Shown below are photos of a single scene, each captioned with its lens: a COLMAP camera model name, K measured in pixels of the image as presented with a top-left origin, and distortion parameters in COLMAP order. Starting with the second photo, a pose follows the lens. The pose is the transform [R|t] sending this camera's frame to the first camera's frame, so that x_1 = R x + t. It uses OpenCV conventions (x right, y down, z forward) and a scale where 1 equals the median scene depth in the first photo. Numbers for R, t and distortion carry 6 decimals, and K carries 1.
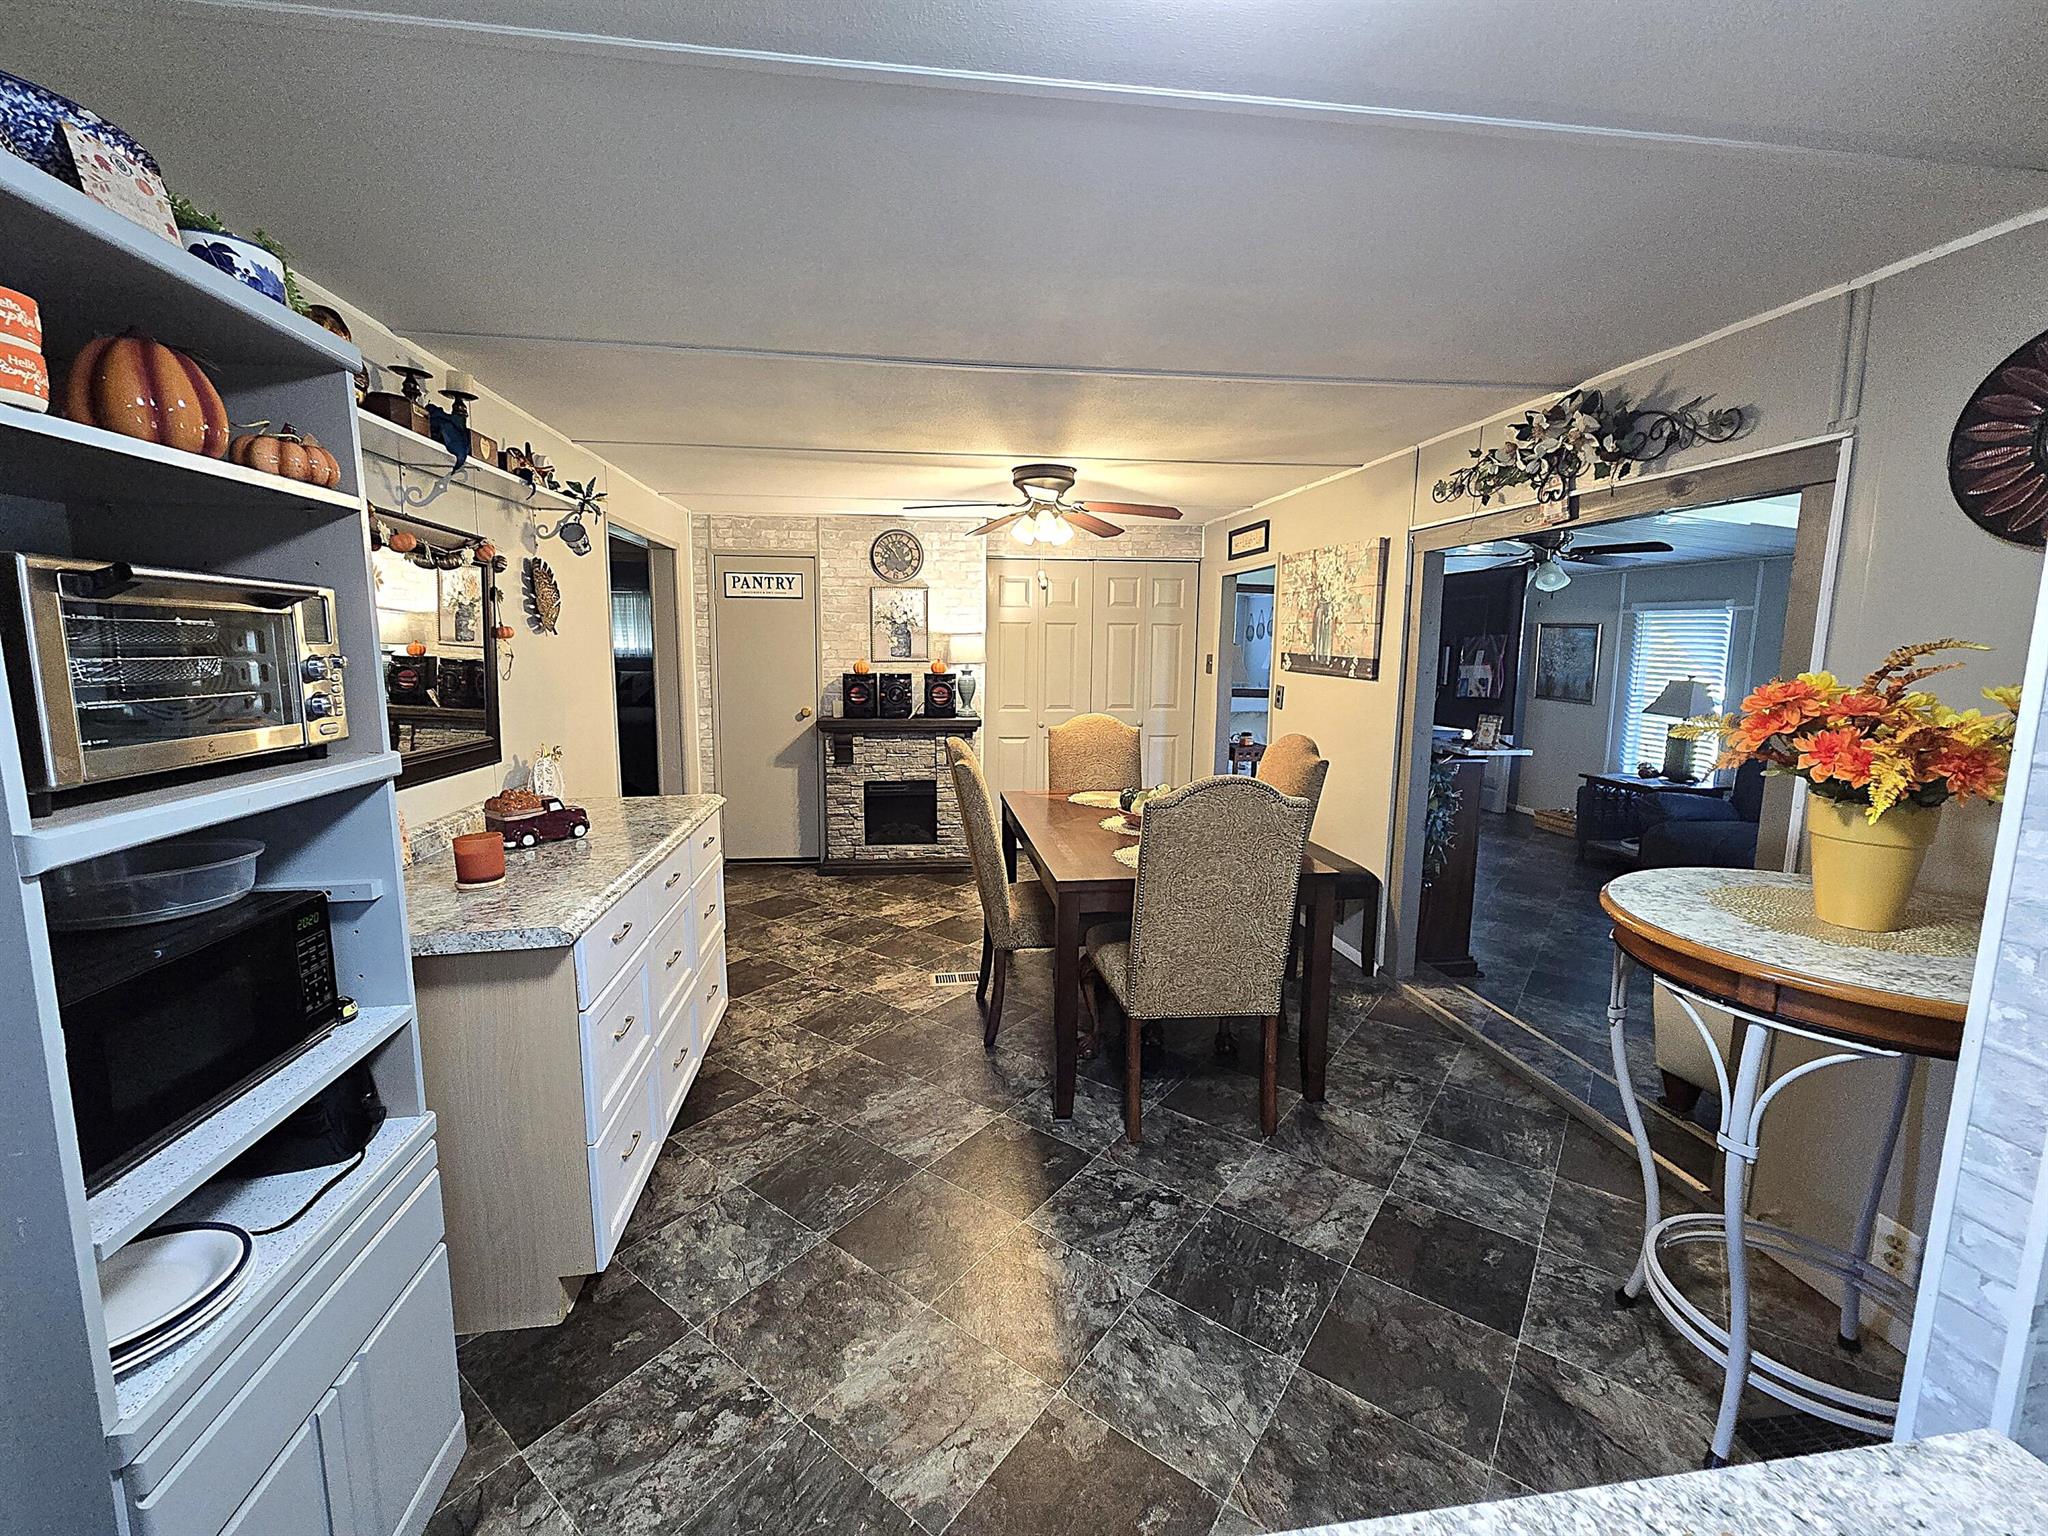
lens RADIAL K [[842.5, 0, 1016.8], [0, 842.5, 756.0], [0, 0, 1]] dist [-0.000210, -0.000394]
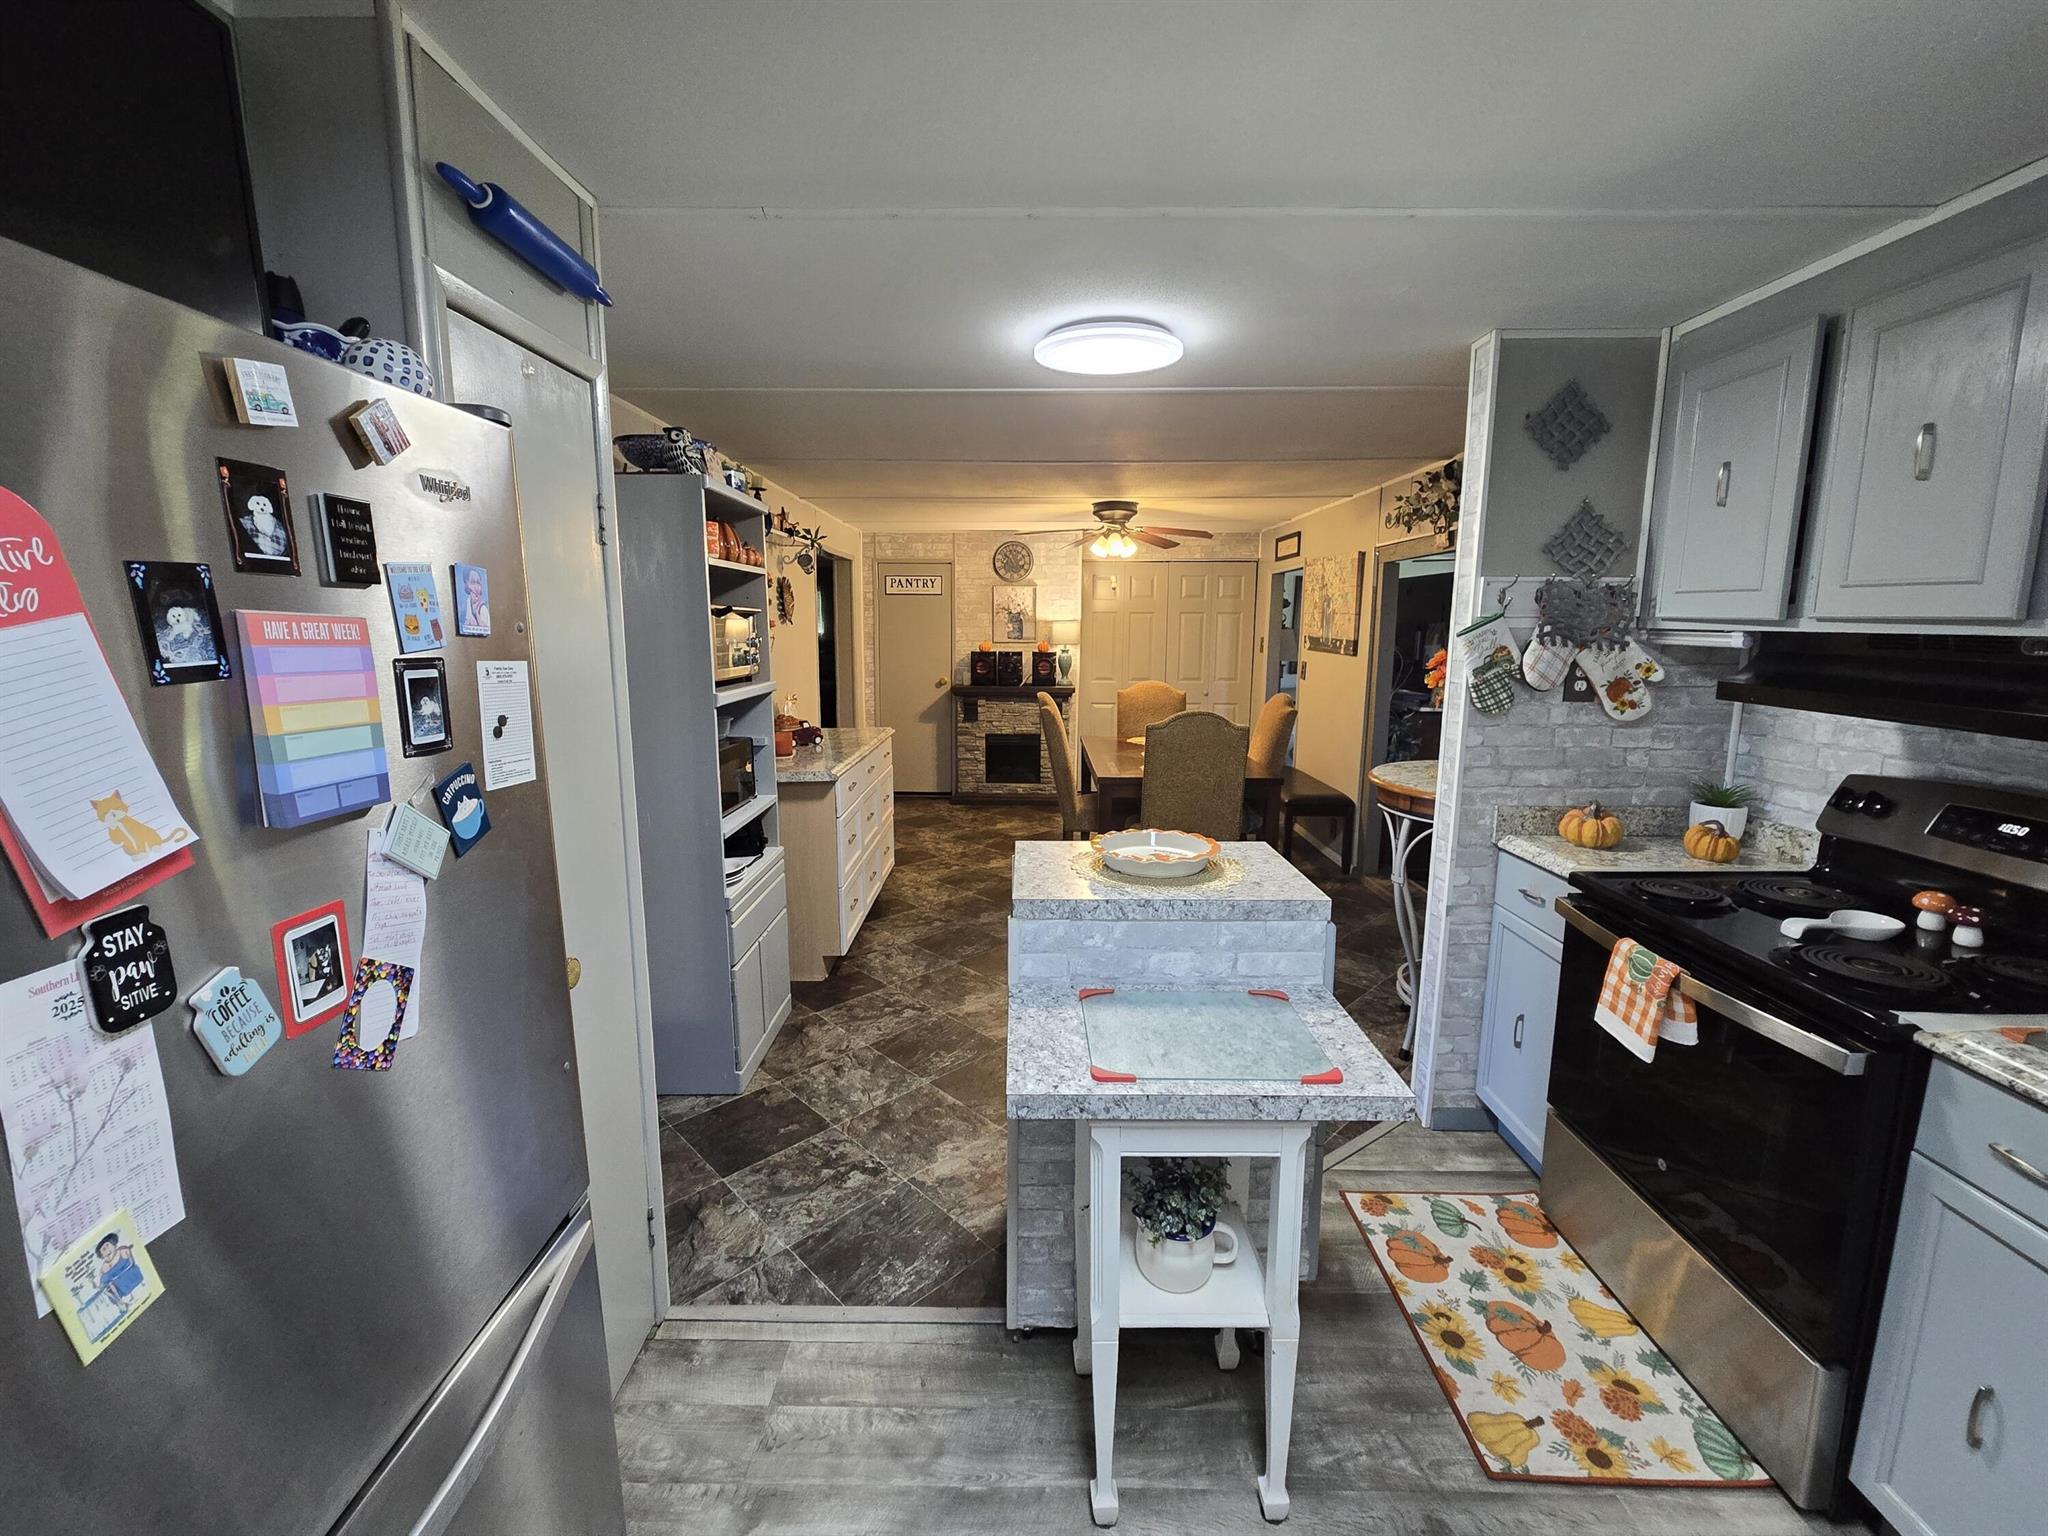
lens RADIAL K [[841.0, 0, 1020.9], [0, 841.0, 755.2], [0, 0, 1]] dist [-0.000867, 0.001040]
pose [[0.989514, 0.019505, -0.143114, 0.089759], [-0.016764, 0.999653, 0.020334, 0.051536], [0.143461, -0.017721, 0.989497, -0.422998]]
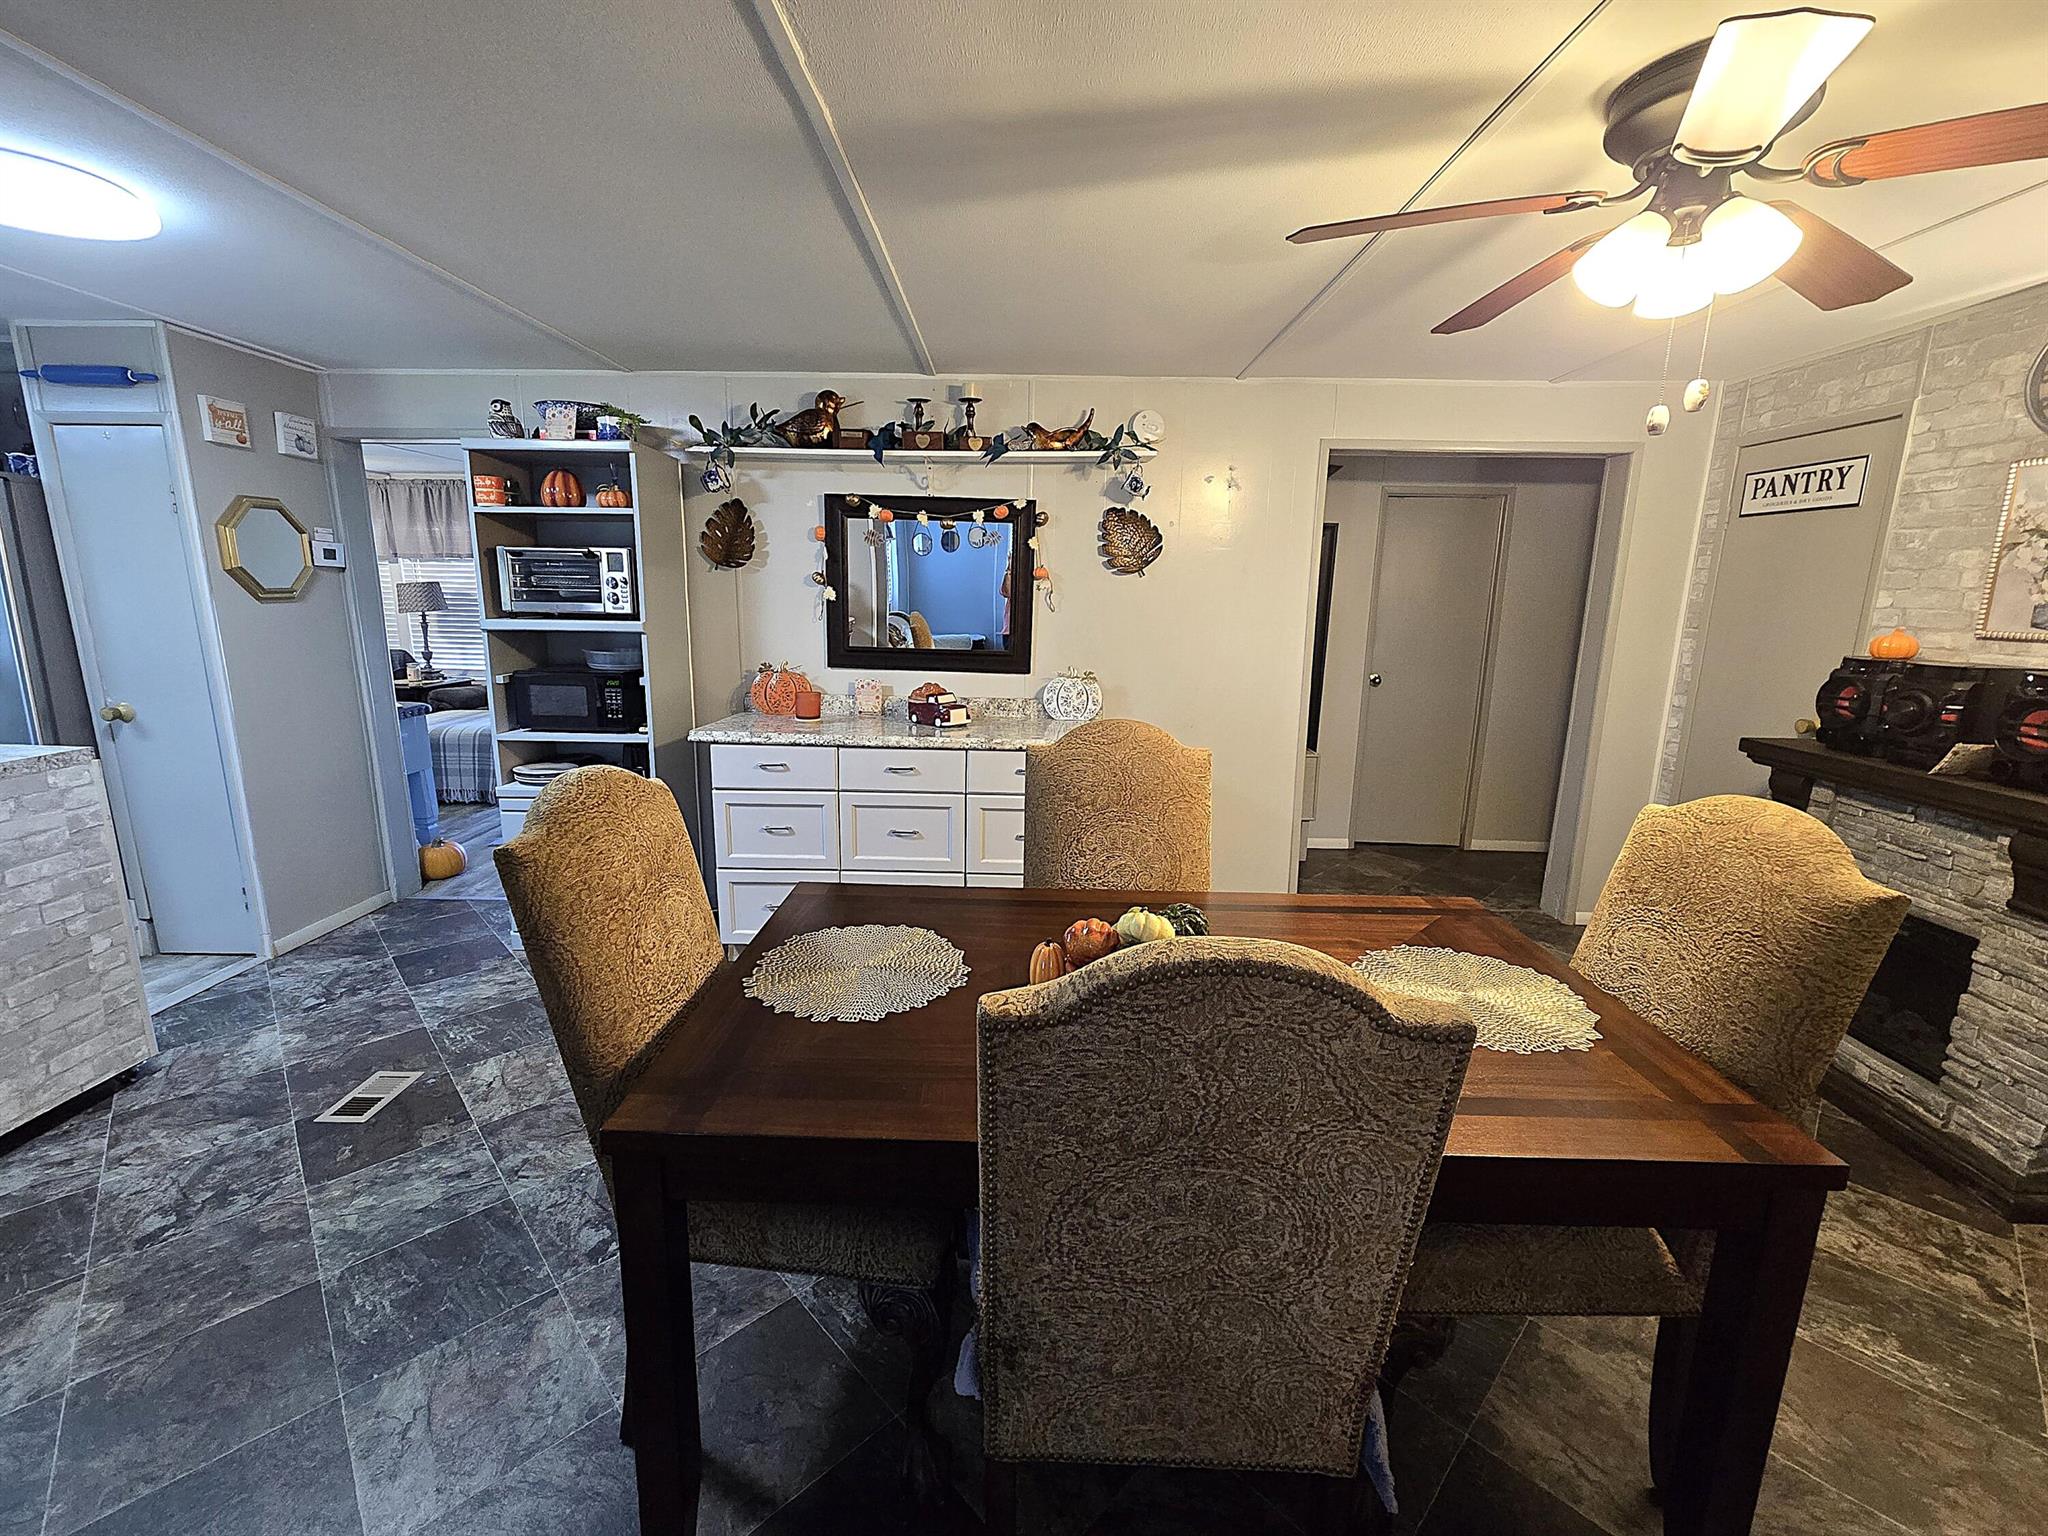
lens RADIAL K [[841.4, 0, 1015.0], [0, 841.4, 756.6], [0, 0, 1]] dist [0.000243, 0.000217]
pose [[-0.154767, 0.186851, -0.970121, 0.500771], [-0.149454, 0.966223, 0.209943, -0.102831], [0.976581, 0.177481, -0.121614, 0.856208]]
